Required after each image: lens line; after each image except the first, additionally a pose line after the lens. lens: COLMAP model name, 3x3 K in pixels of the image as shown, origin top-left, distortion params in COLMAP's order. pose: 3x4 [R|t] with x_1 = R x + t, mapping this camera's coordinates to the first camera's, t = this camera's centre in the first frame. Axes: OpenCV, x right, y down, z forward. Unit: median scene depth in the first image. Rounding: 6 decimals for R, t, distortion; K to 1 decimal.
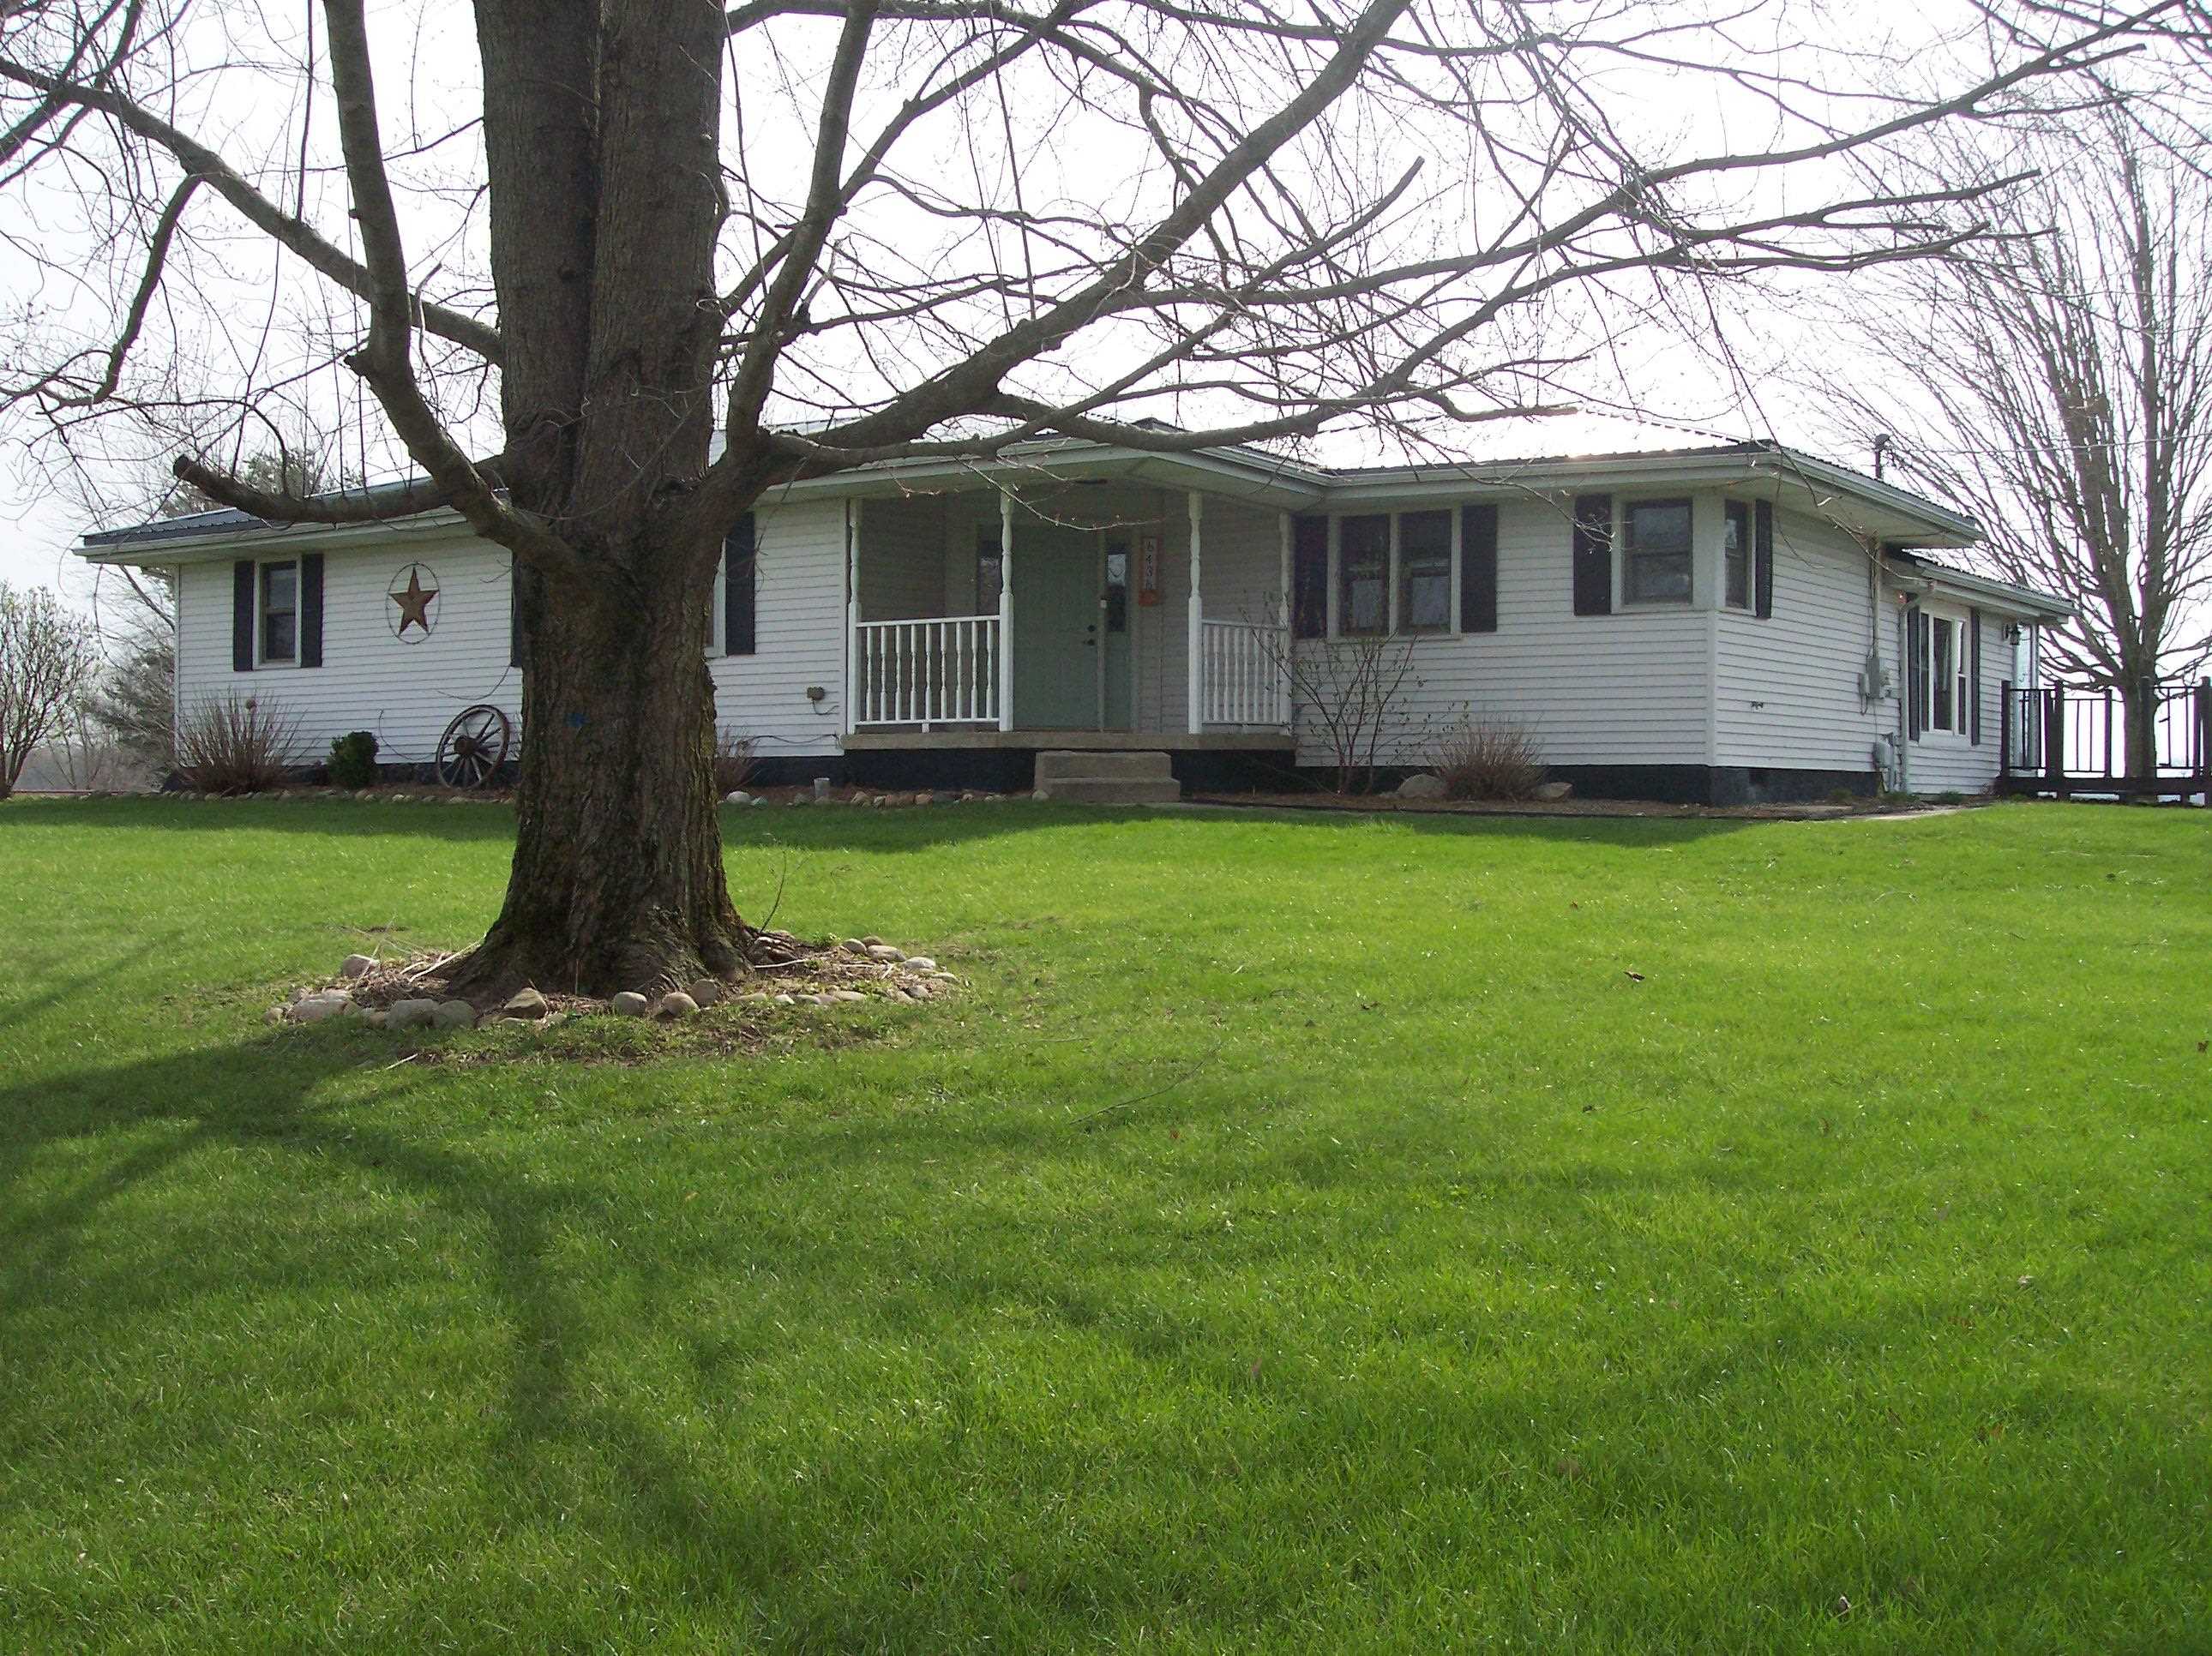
lens RADIAL K [[2435.1, 0, 1105.2], [0, 2435.1, 817.1], [0, 0, 1]] dist [-0.133411, 0.000000]
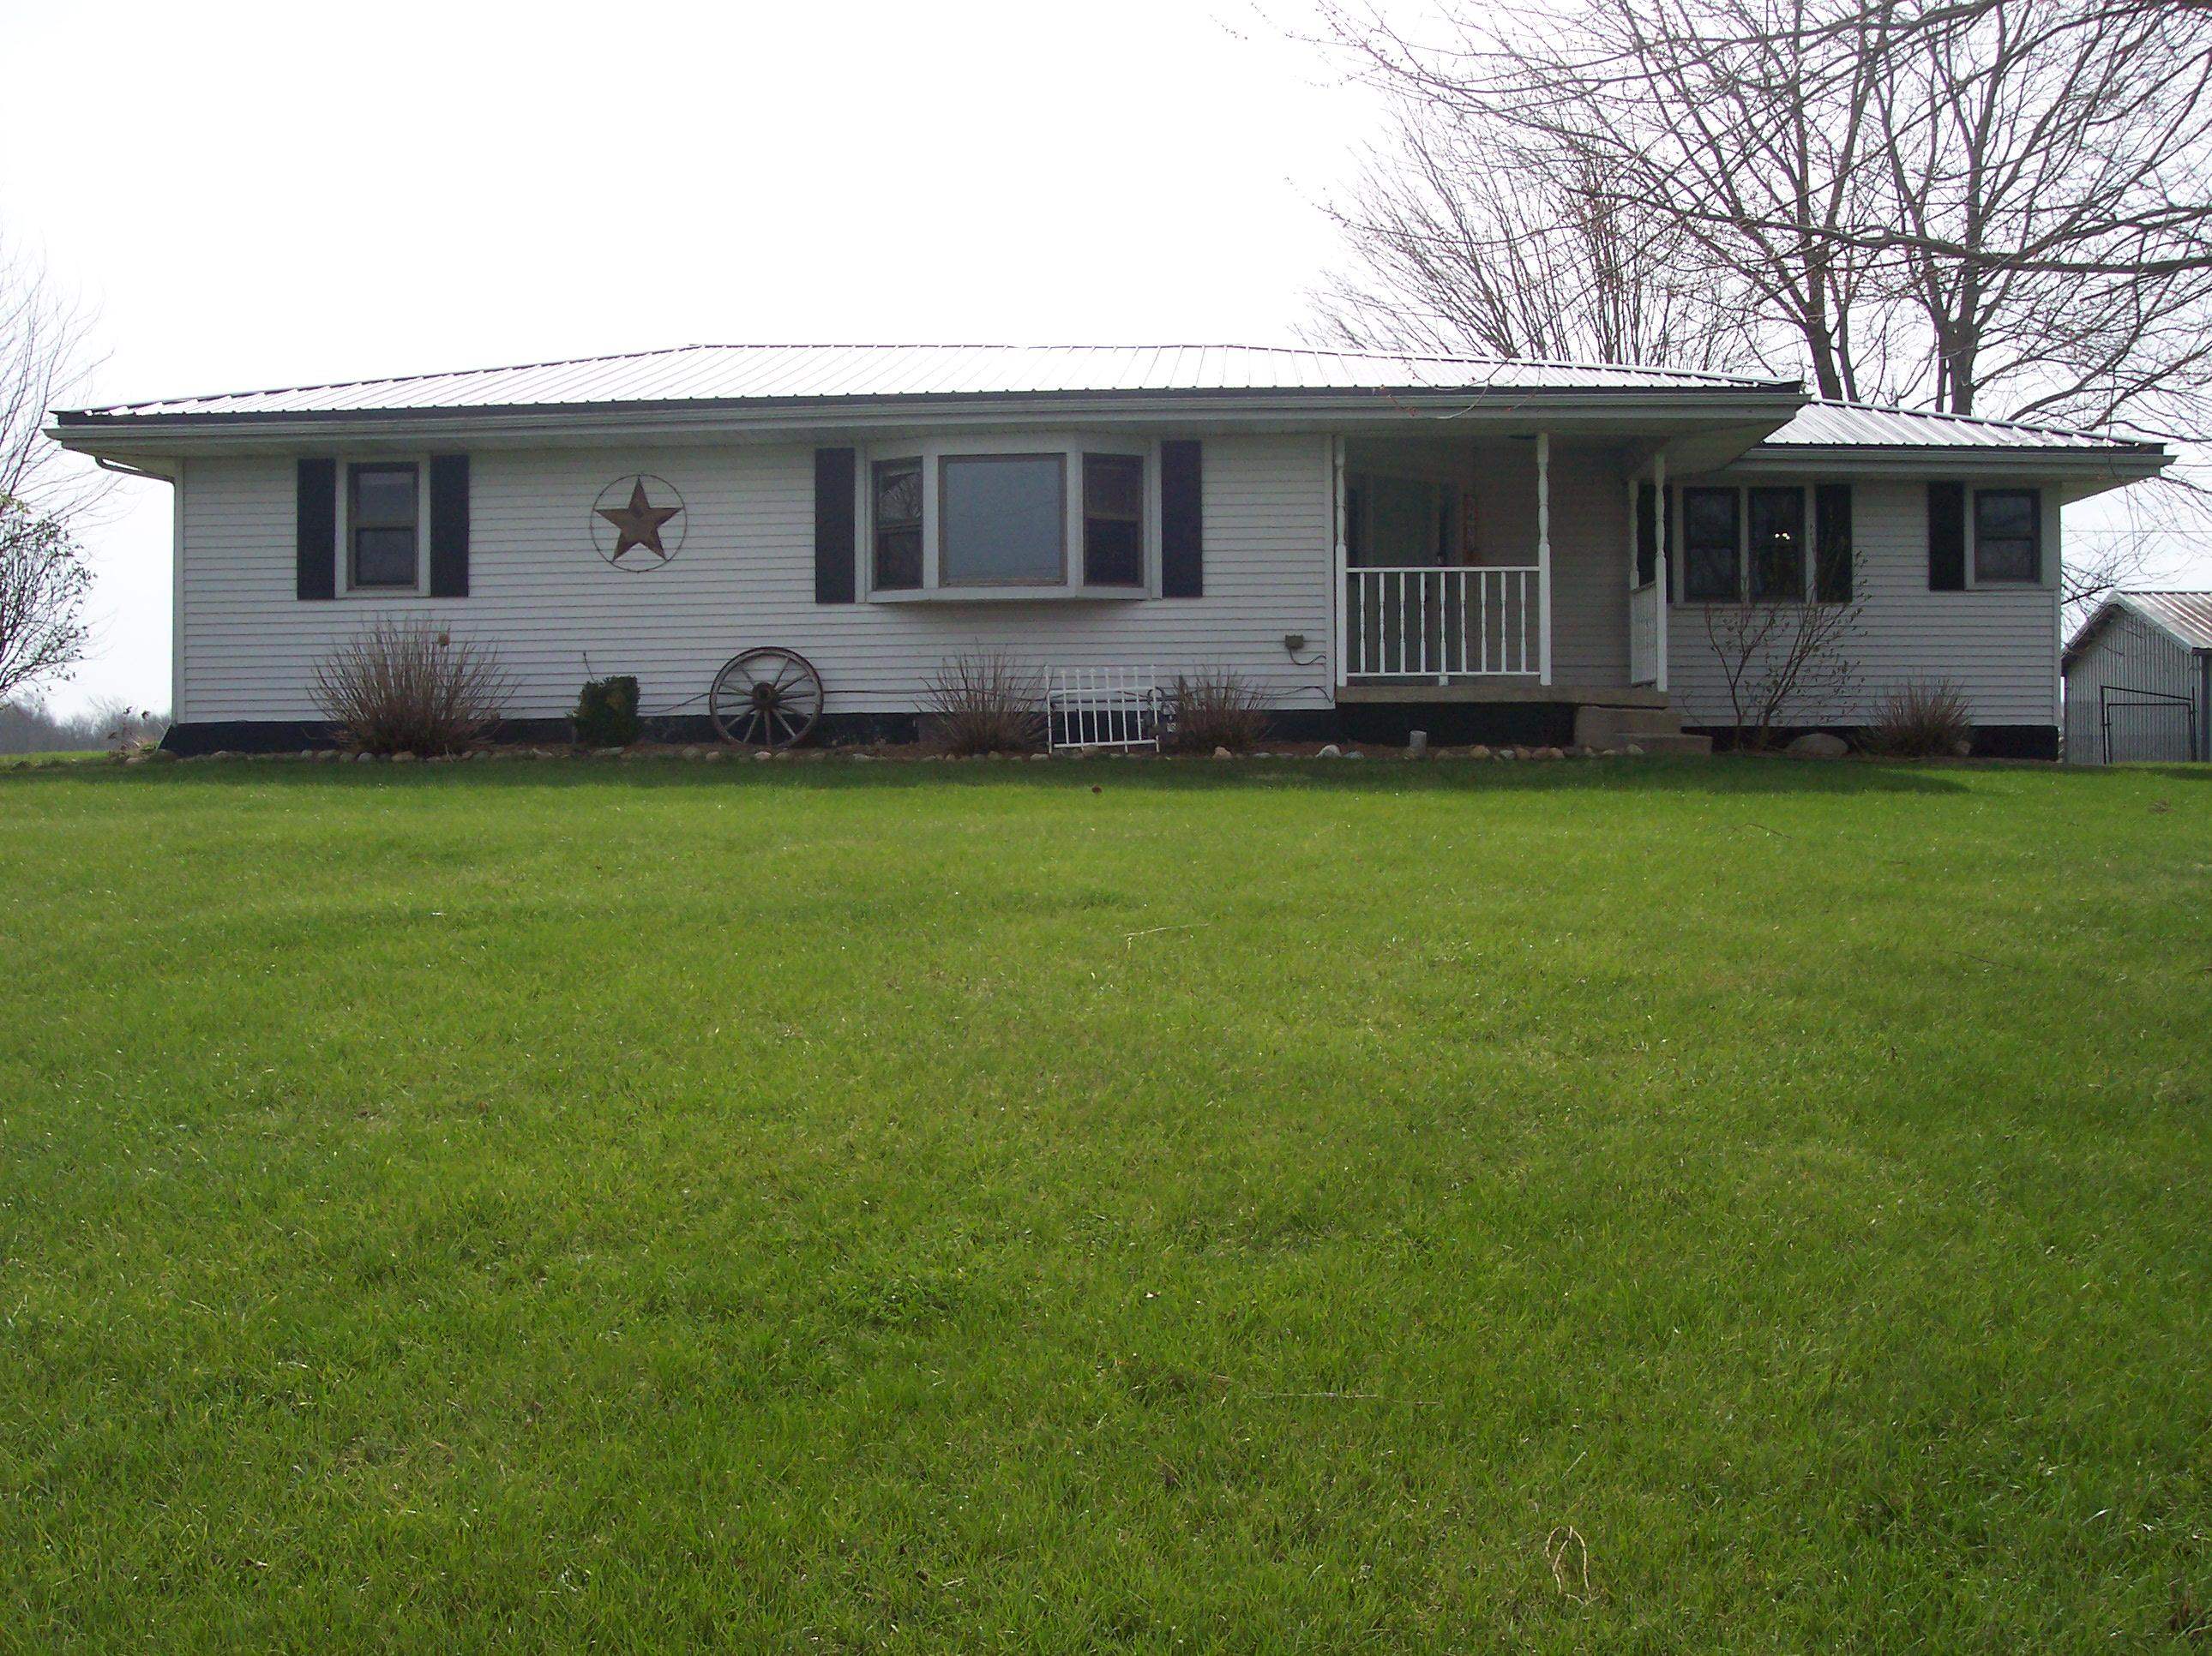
lens RADIAL K [[2435.1, 0, 1107.2], [0, 2435.1, 828.8], [0, 0, 1]] dist [-0.133411, 0.000000]
pose [[0.863607, -0.014708, 0.503951, -0.652626], [0.009556, 0.999872, 0.012805, 0.007754], [-0.504075, -0.006243, 0.863637, 0.236266]]
